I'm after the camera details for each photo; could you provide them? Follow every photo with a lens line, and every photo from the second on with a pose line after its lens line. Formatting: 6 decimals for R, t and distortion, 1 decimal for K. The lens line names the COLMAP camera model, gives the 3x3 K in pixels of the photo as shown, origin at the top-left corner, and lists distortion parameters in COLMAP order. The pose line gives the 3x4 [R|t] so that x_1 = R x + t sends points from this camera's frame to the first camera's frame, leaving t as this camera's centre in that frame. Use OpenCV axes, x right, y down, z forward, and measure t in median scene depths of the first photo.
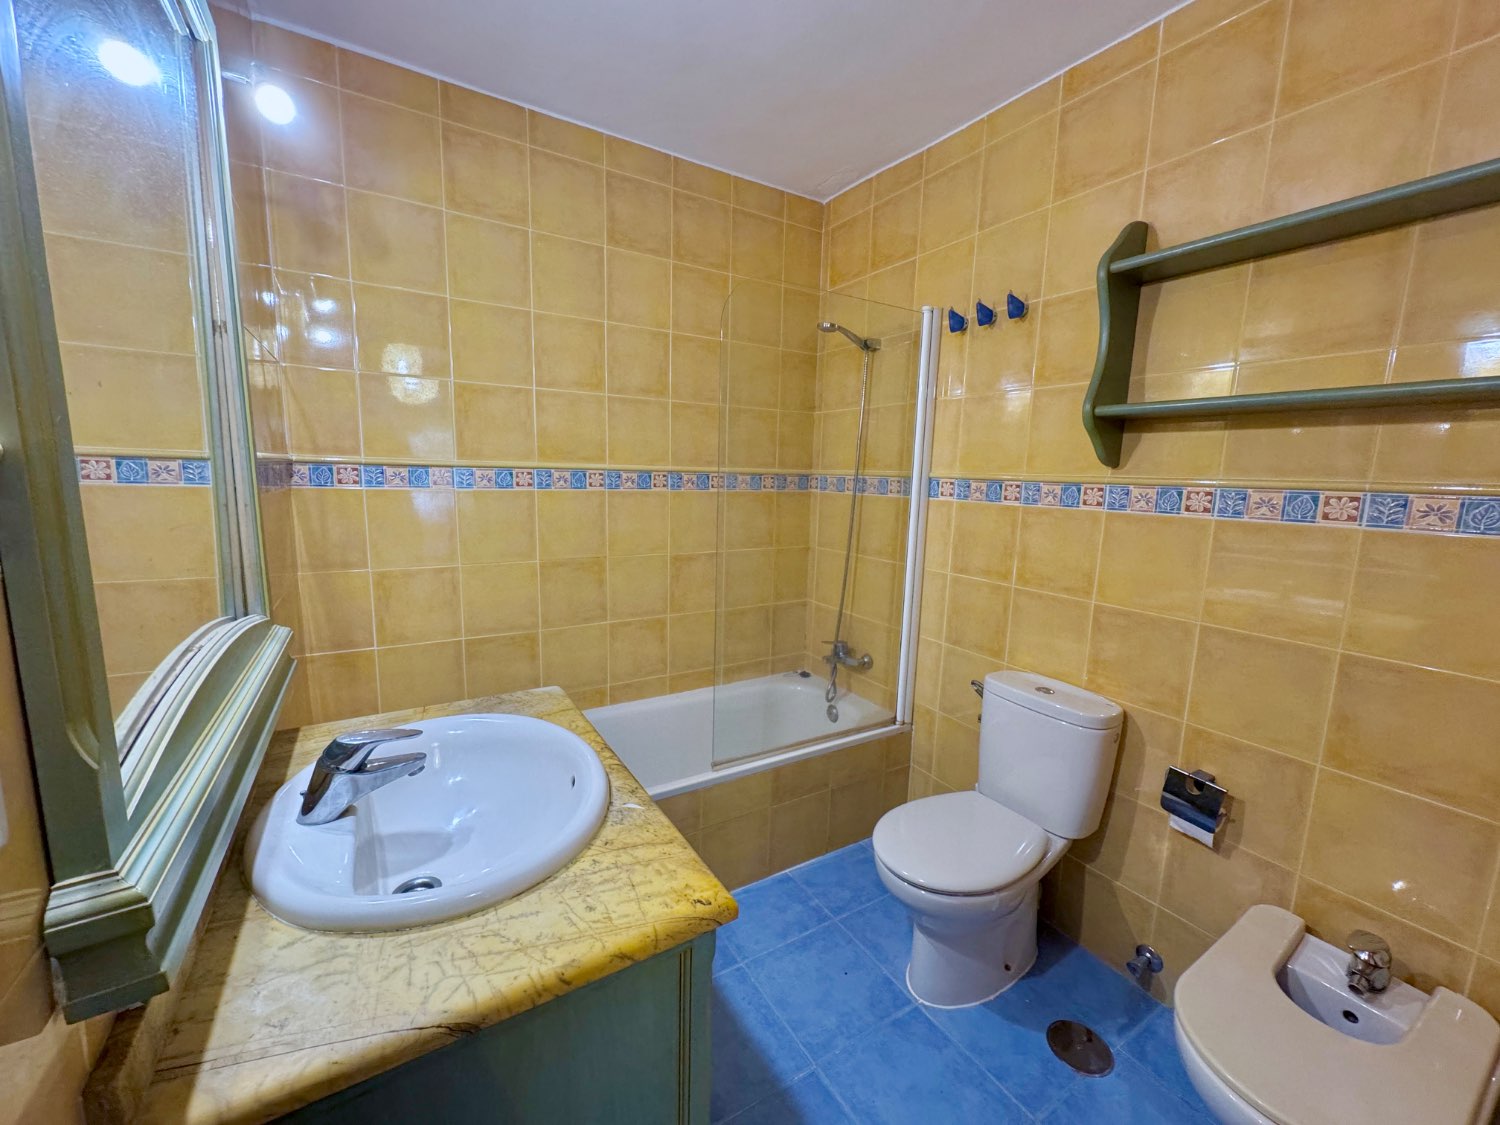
lens RADIAL K [[597.4, 0, 751.3], [0, 597.4, 563.0], [0, 0, 1]] dist [-0.002590, 0.000089]
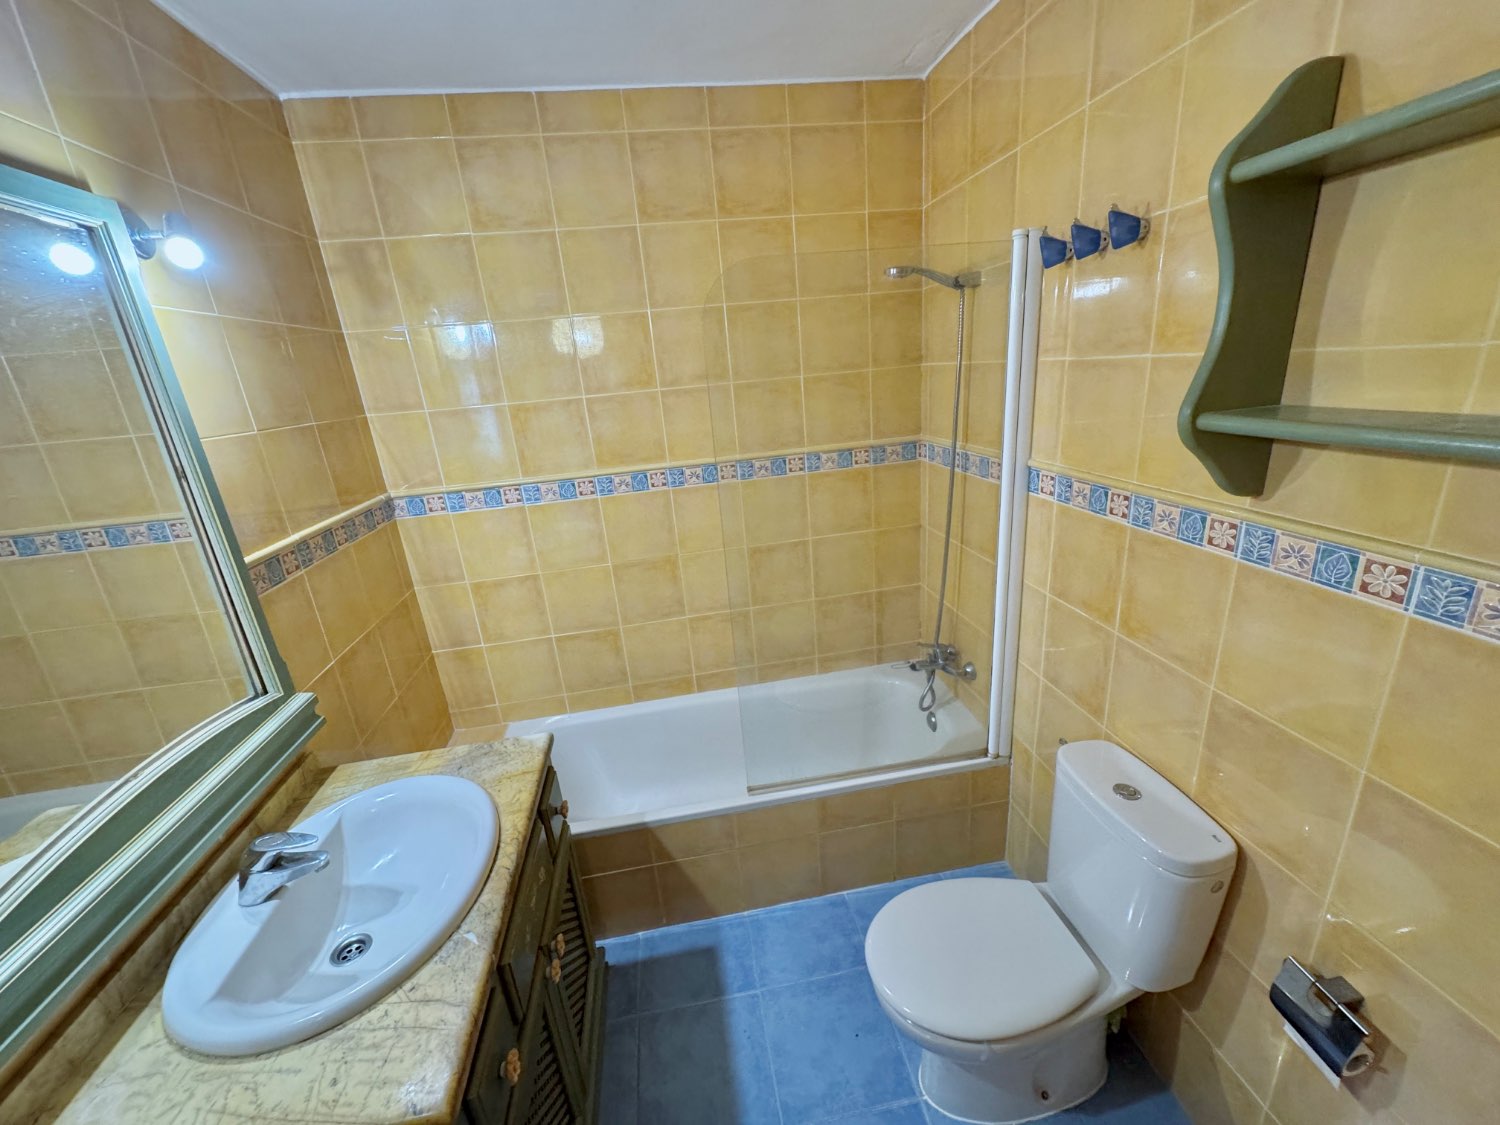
lens RADIAL K [[597.4, 0, 751.3], [0, 597.4, 563.0], [0, 0, 1]] dist [-0.002590, 0.000089]
pose [[0.917772, 0.021639, -0.396517, 0.284595], [0.048692, 0.984847, 0.166448, -0.168788], [0.394110, -0.172069, 0.902812, 0.163332]]
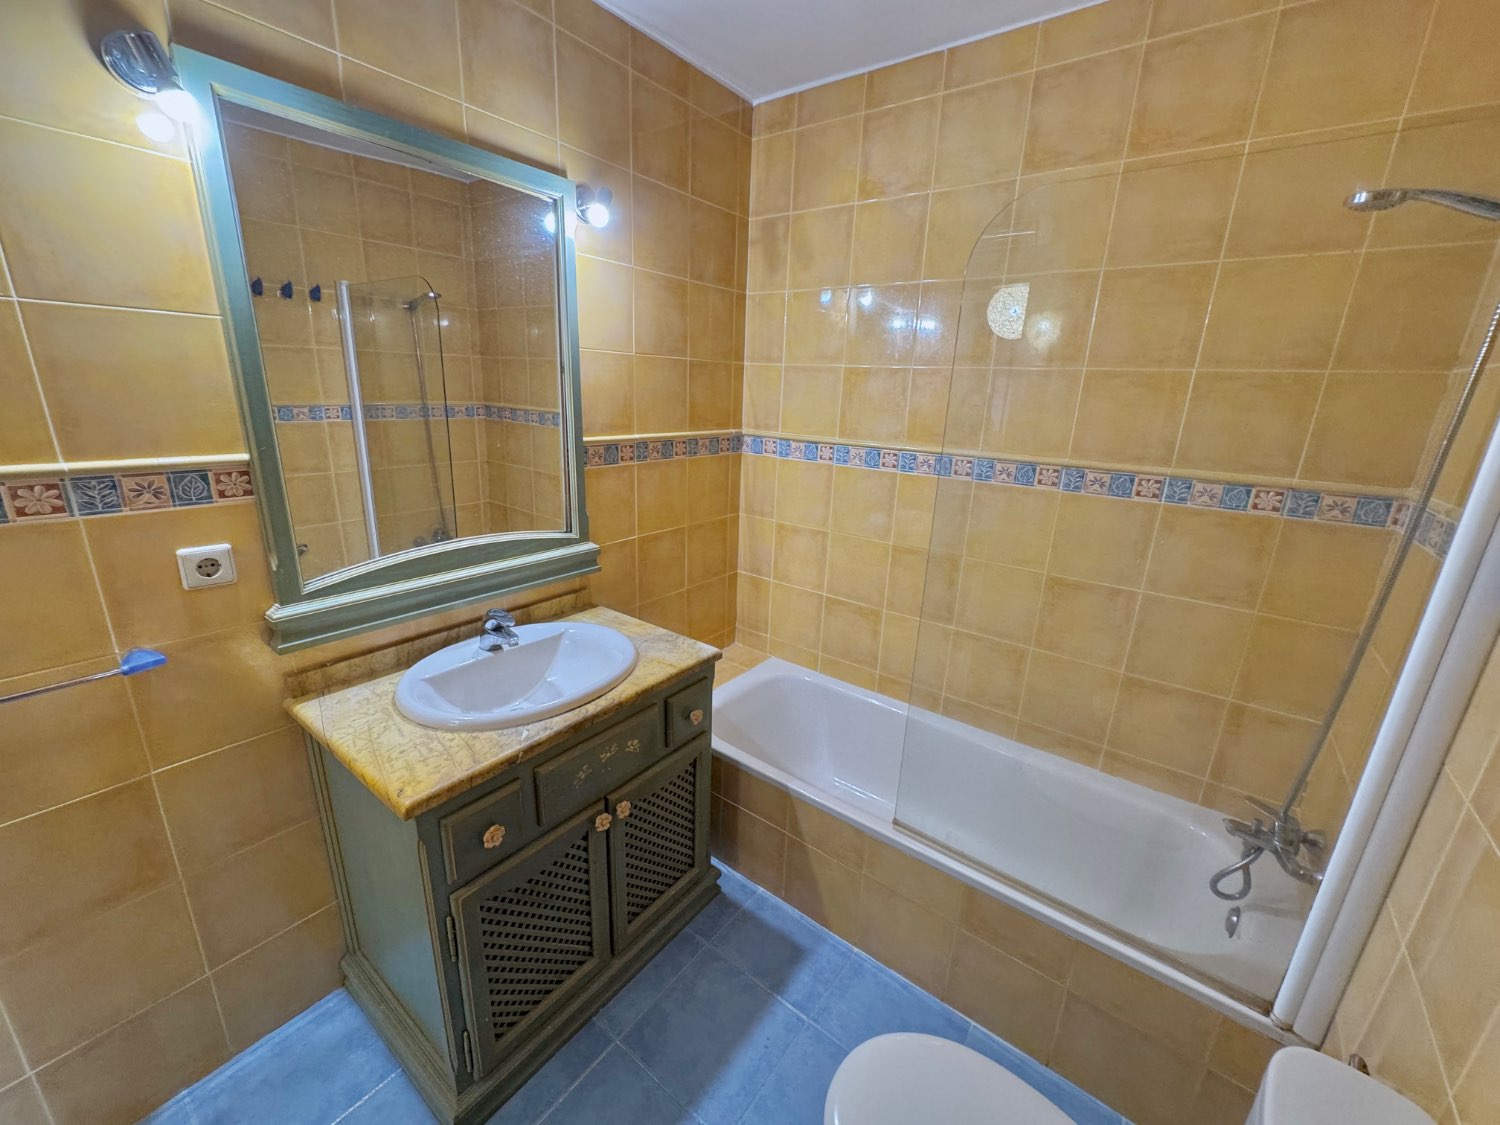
lens RADIAL K [[597.4, 0, 751.3], [0, 597.4, 563.0], [0, 0, 1]] dist [-0.002590, 0.000089]
pose [[0.363586, 0.249756, -0.897456, 0.471622], [-0.169397, 0.965054, 0.199941, -0.133825], [0.916029, 0.079331, 0.393188, 0.403059]]
